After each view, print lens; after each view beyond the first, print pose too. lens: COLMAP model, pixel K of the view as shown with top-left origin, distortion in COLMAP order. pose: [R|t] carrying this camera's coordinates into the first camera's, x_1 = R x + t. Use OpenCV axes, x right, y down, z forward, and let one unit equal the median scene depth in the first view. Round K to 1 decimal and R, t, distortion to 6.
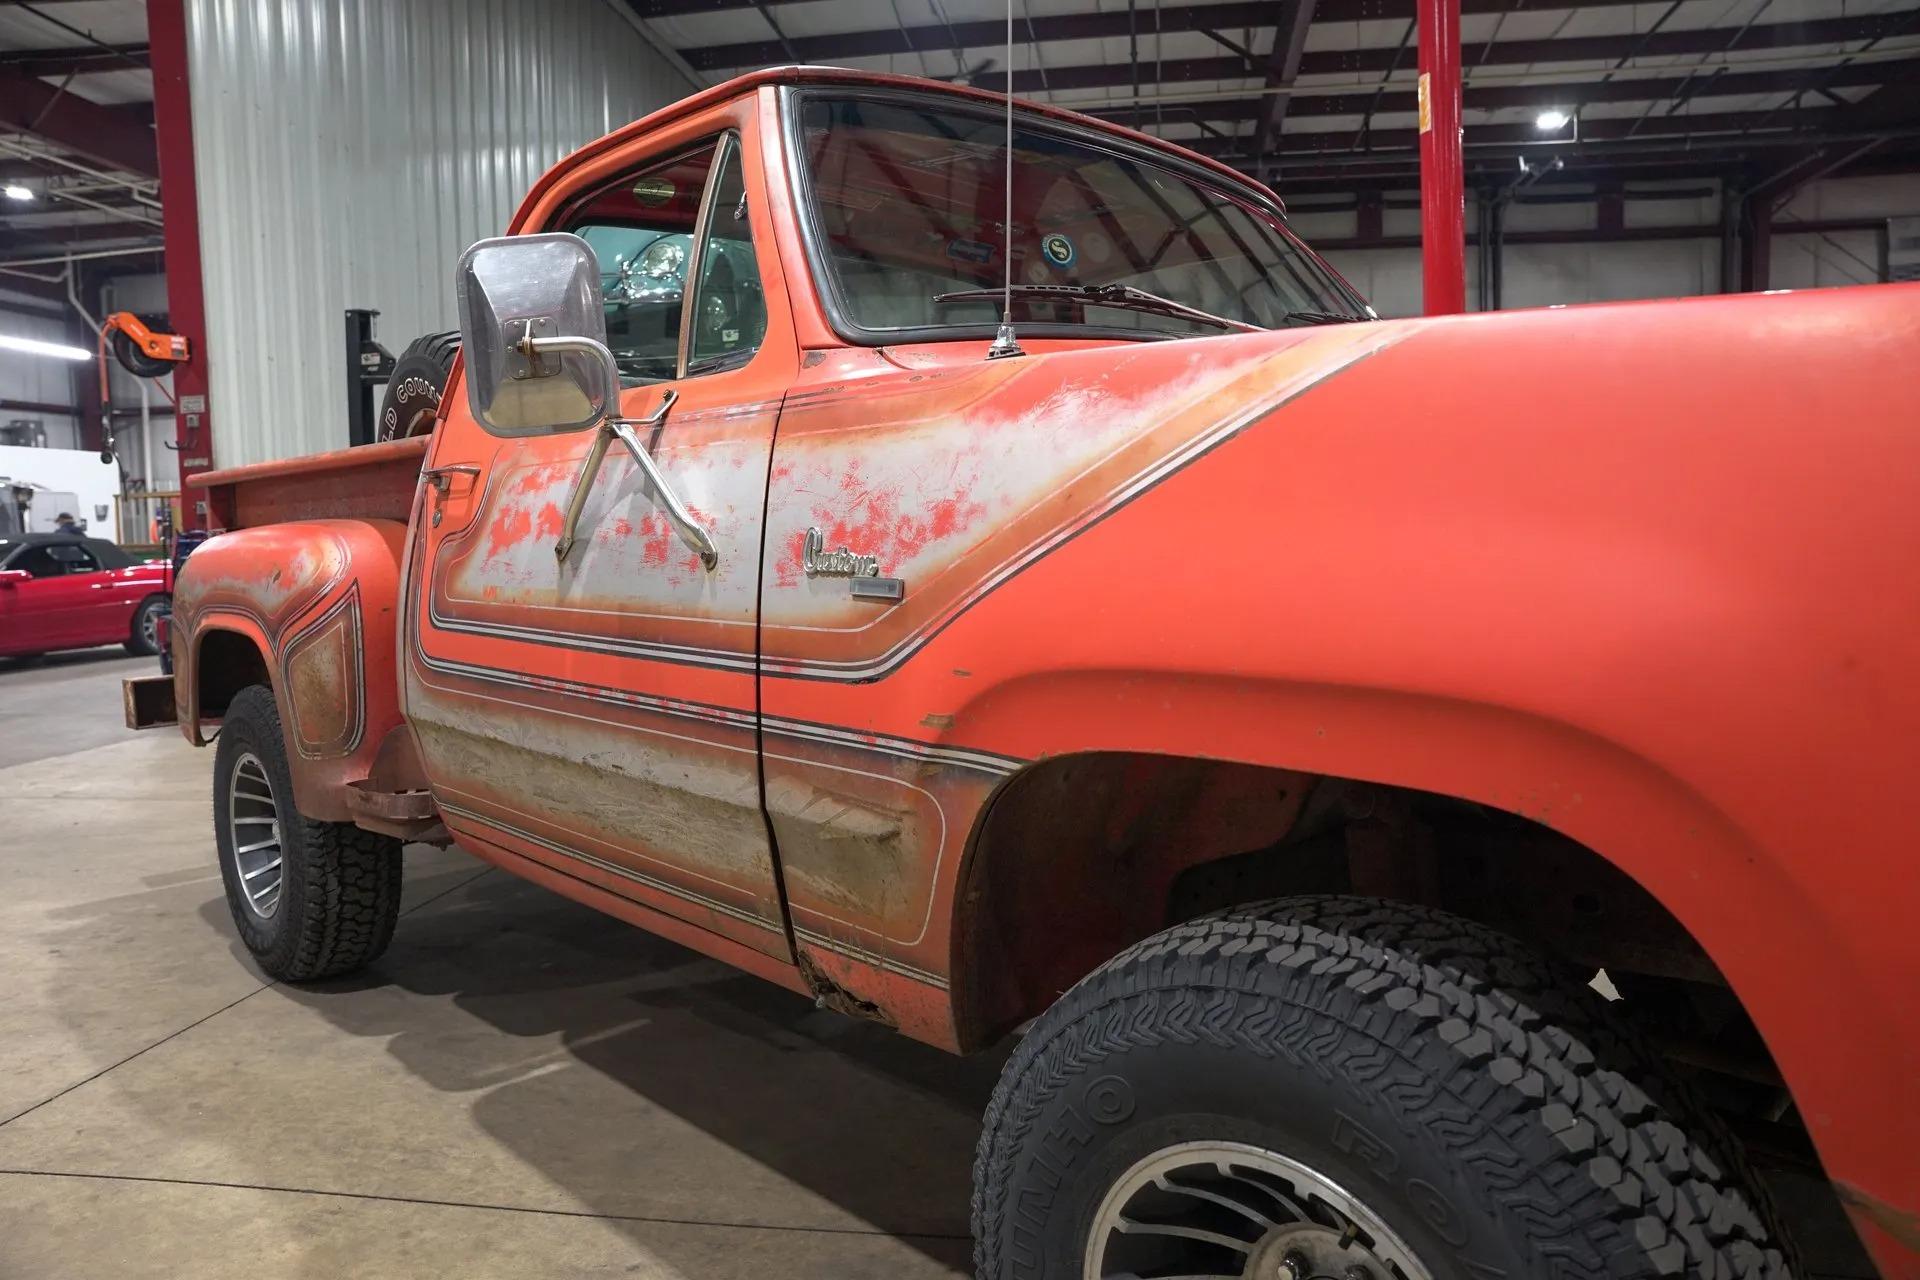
lens RADIAL K [[1310.6, 0, 959.1], [0, 1310.6, 639.6], [0, 0, 1]] dist [-0.134502, 0.101083]
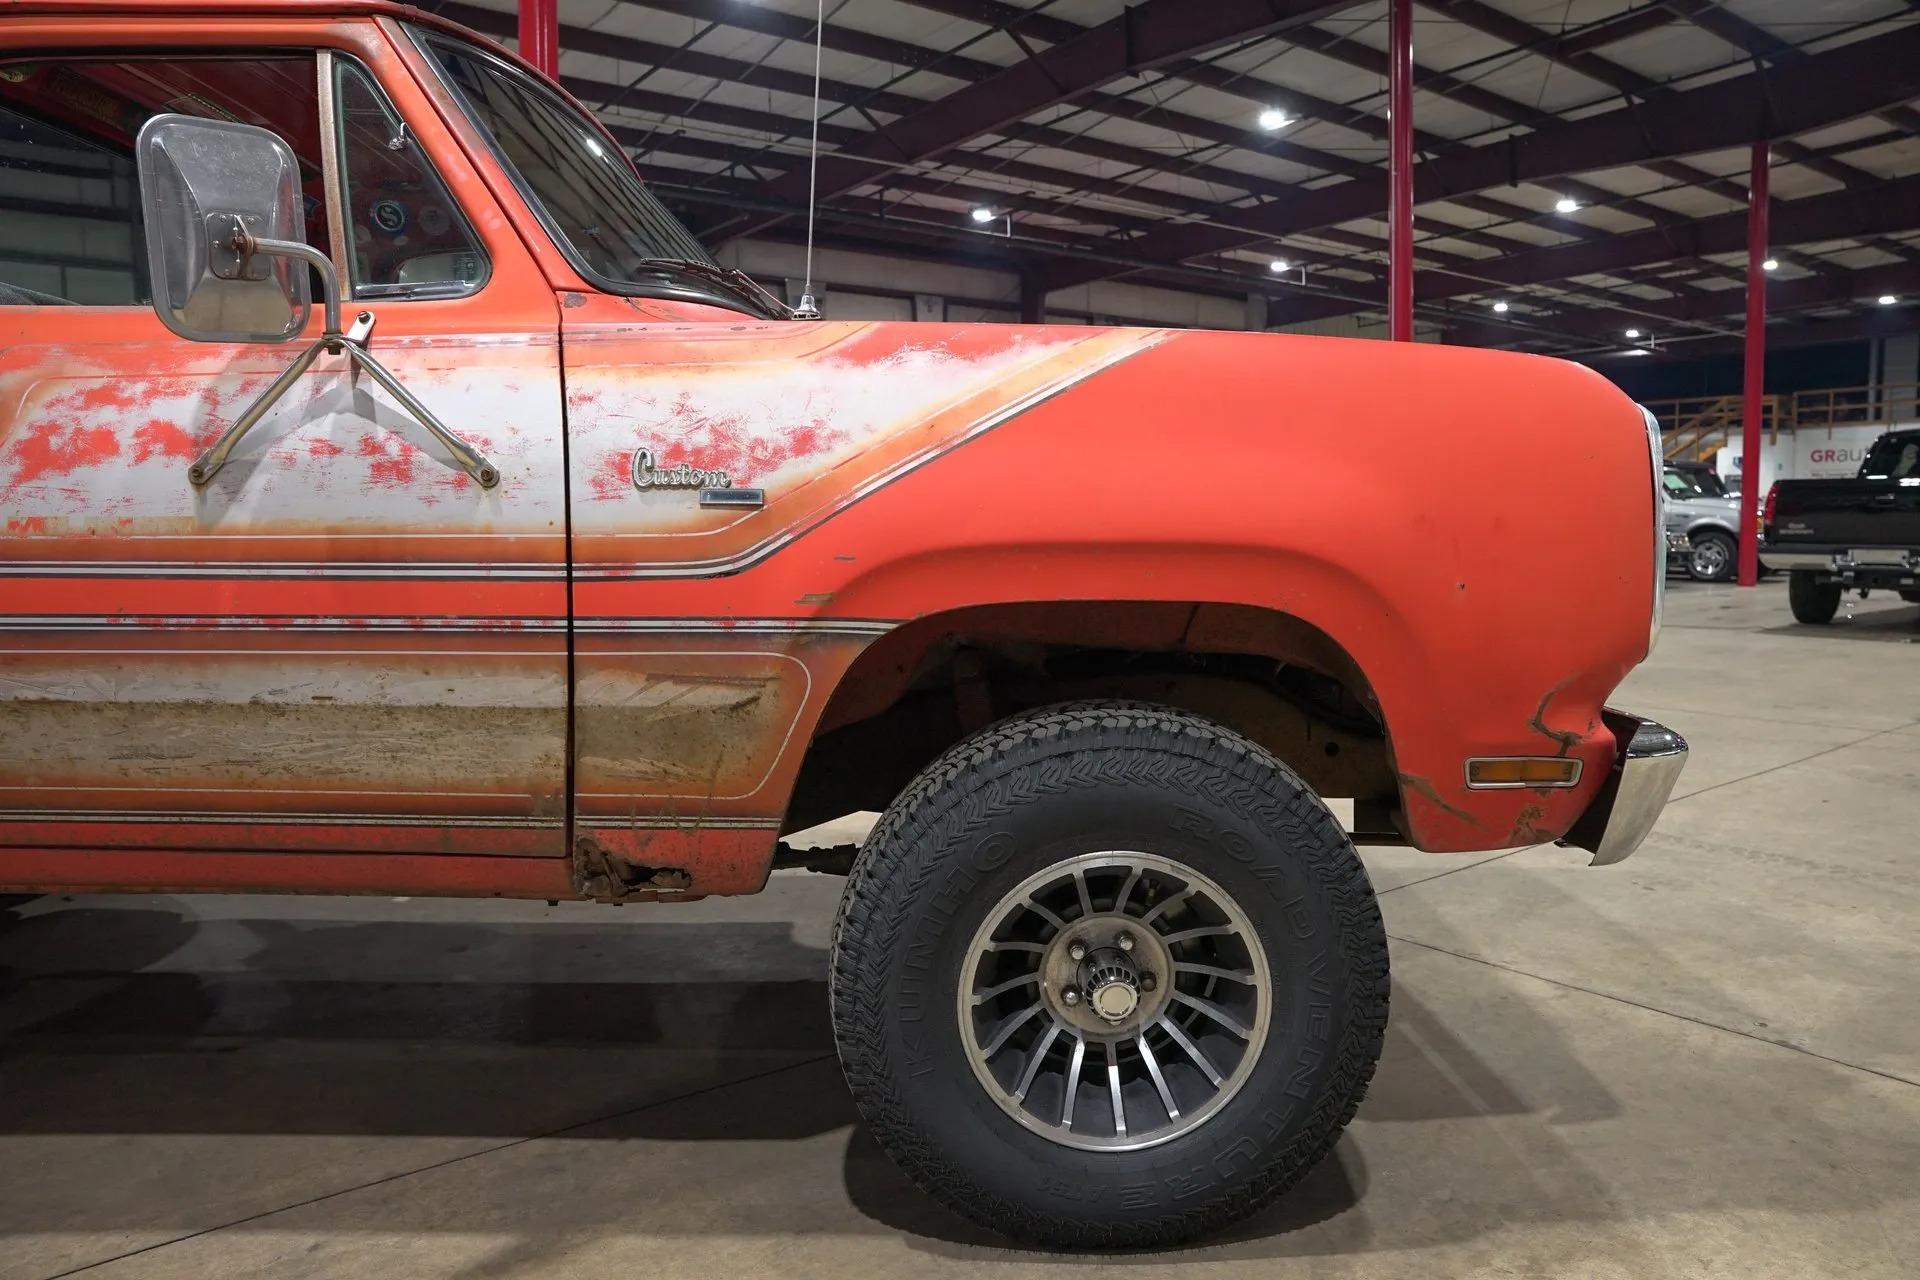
lens RADIAL K [[1310.6, 0, 964.0], [0, 1310.6, 634.7], [0, 0, 1]] dist [-0.134502, 0.101083]
pose [[0.706514, -0.043826, 0.706341, -0.708414], [0.051624, 0.998613, 0.010323, 0.079547], [-0.705814, 0.029171, 0.707797, -0.000823]]
